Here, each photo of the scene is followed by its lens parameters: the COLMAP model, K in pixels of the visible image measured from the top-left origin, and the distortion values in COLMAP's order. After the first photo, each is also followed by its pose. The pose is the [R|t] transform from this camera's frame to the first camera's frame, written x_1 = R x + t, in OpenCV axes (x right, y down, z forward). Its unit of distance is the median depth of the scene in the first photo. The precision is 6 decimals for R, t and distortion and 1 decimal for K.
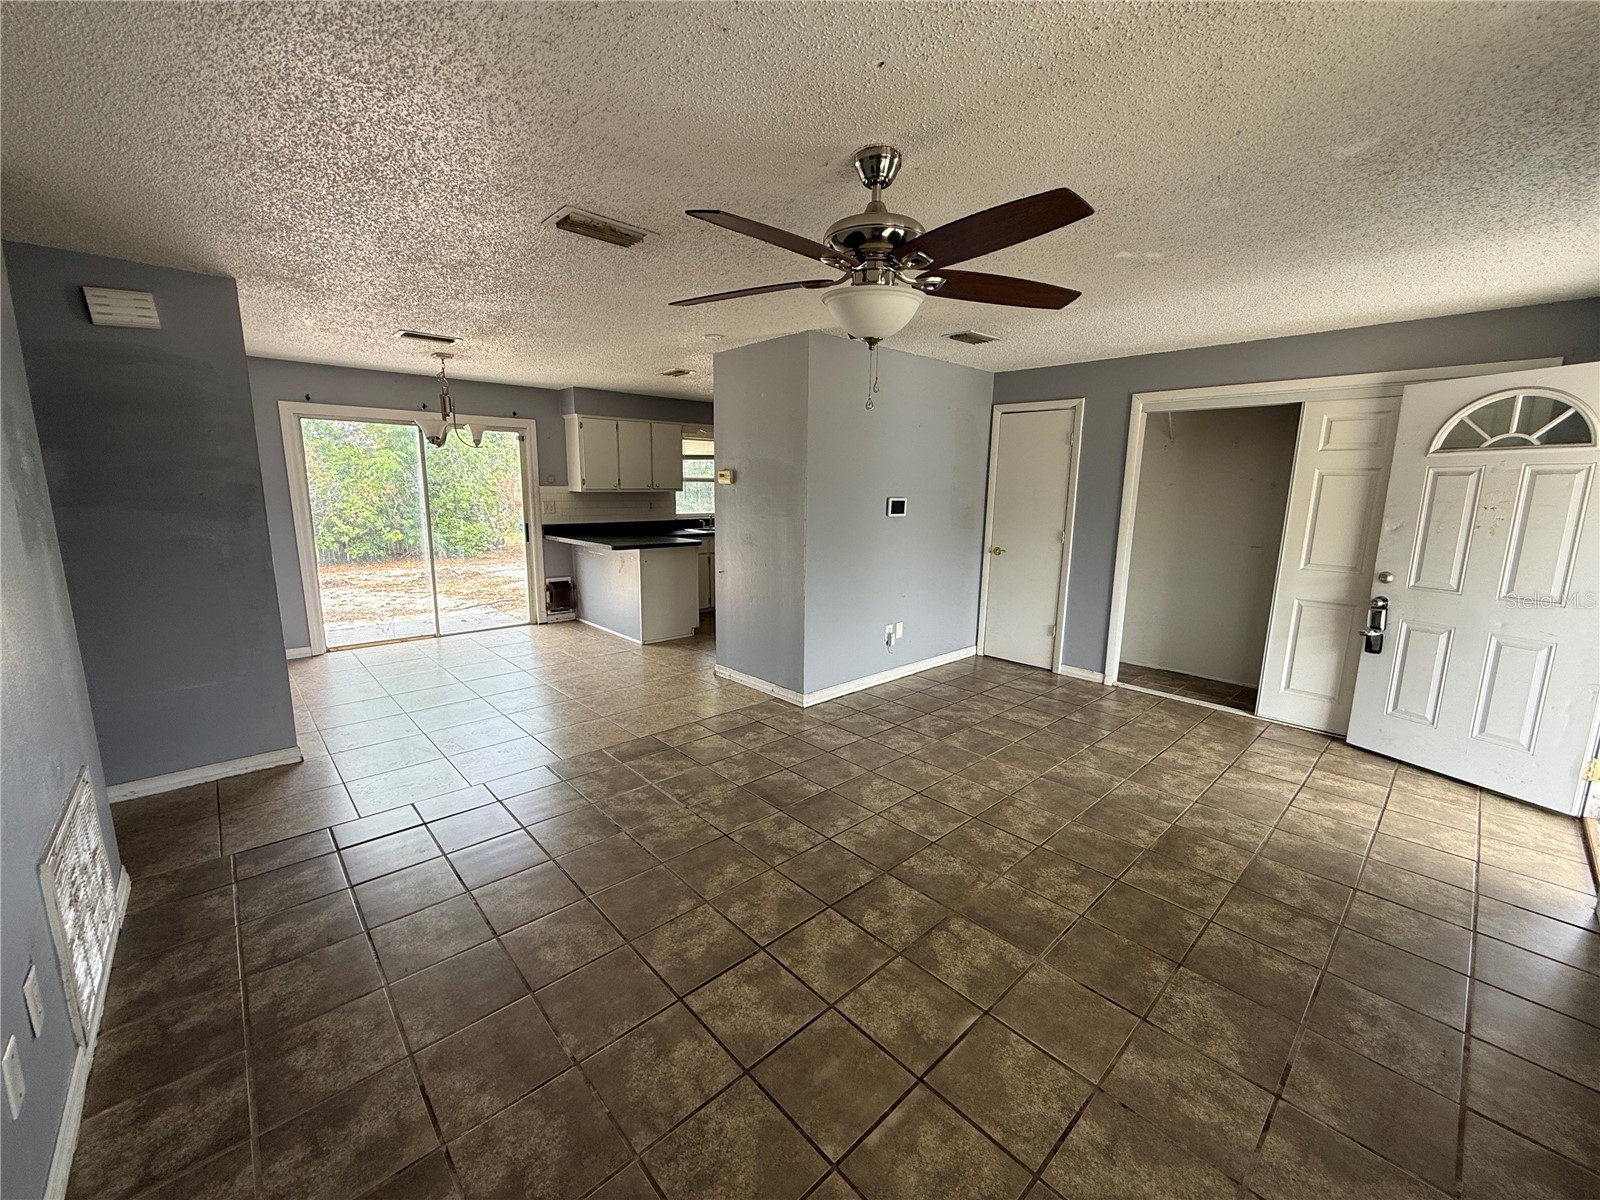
lens RADIAL K [[638.0, 0, 796.6], [0, 638.0, 599.8], [0, 0, 1]] dist [0.001130, 0.000385]
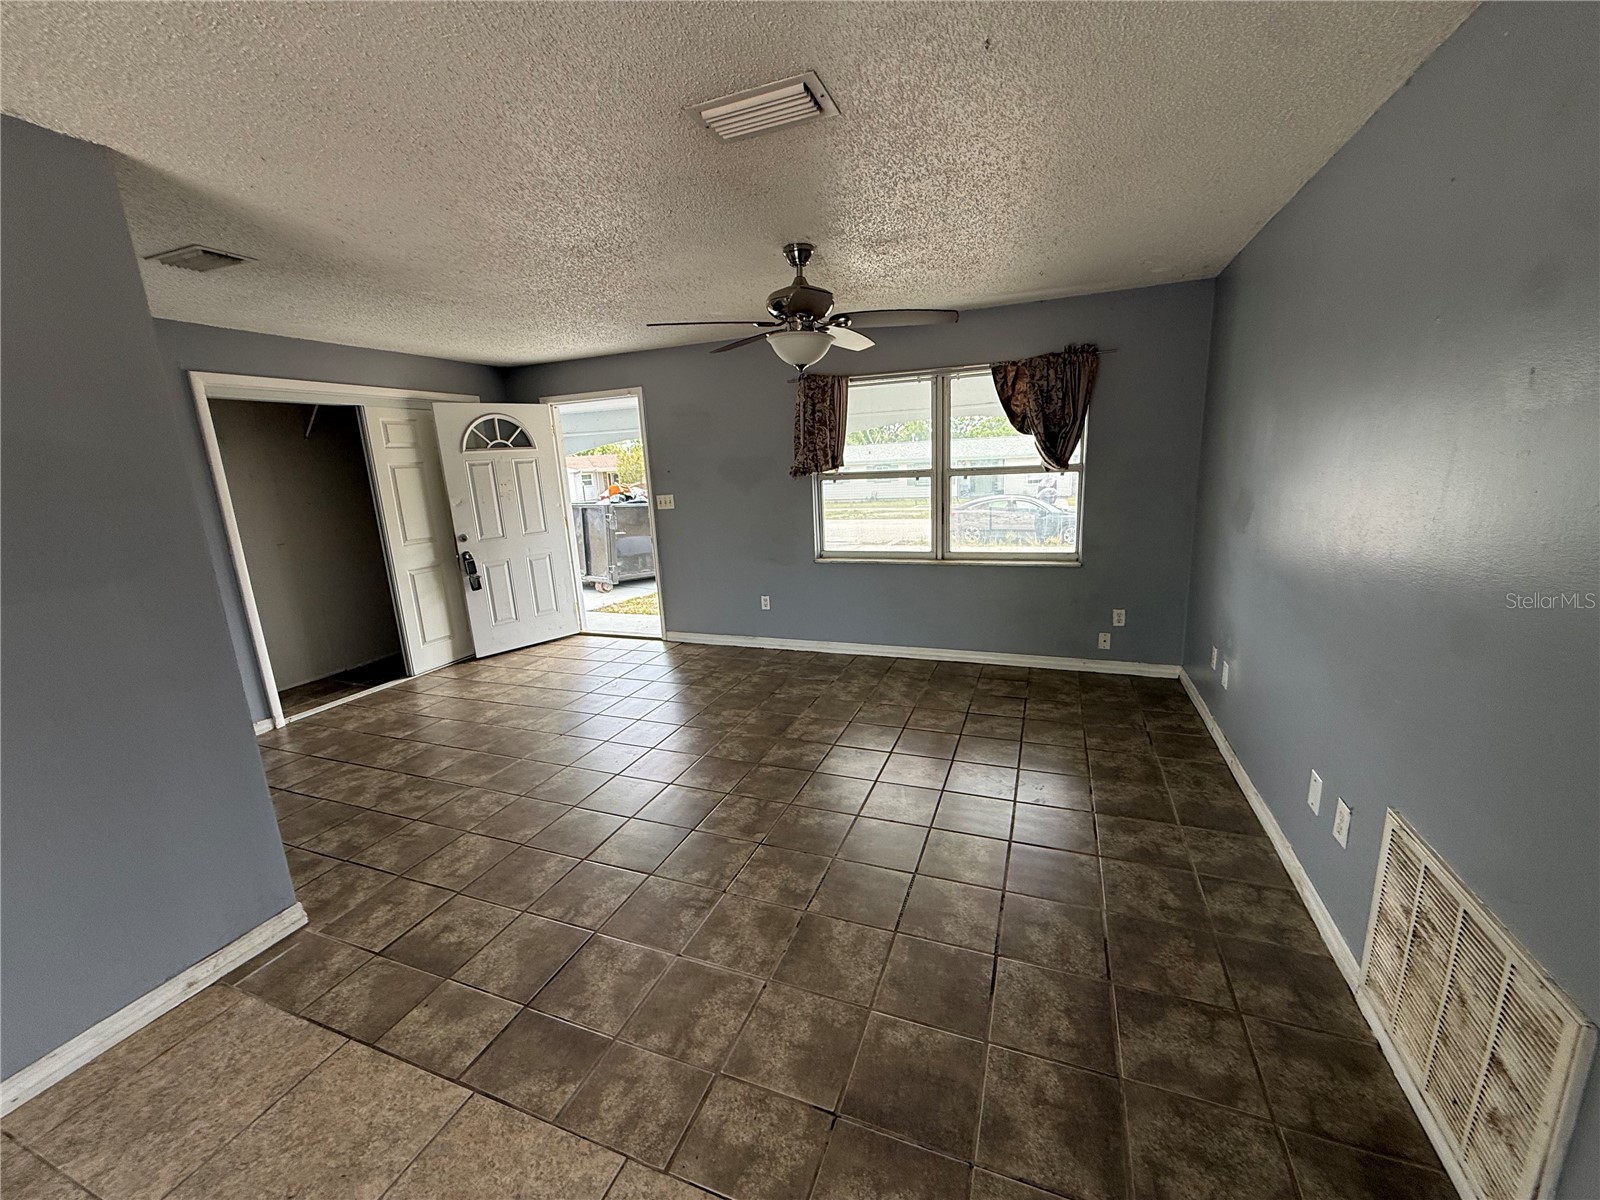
lens RADIAL K [[638.0, 0, 795.5], [0, 638.0, 601.0], [0, 0, 1]] dist [0.001130, 0.000385]
pose [[-0.435304, -0.189564, 0.880100, -0.987213], [0.202723, 0.931835, 0.300976, -0.262446], [-0.877162, 0.309433, -0.367203, 1.314574]]
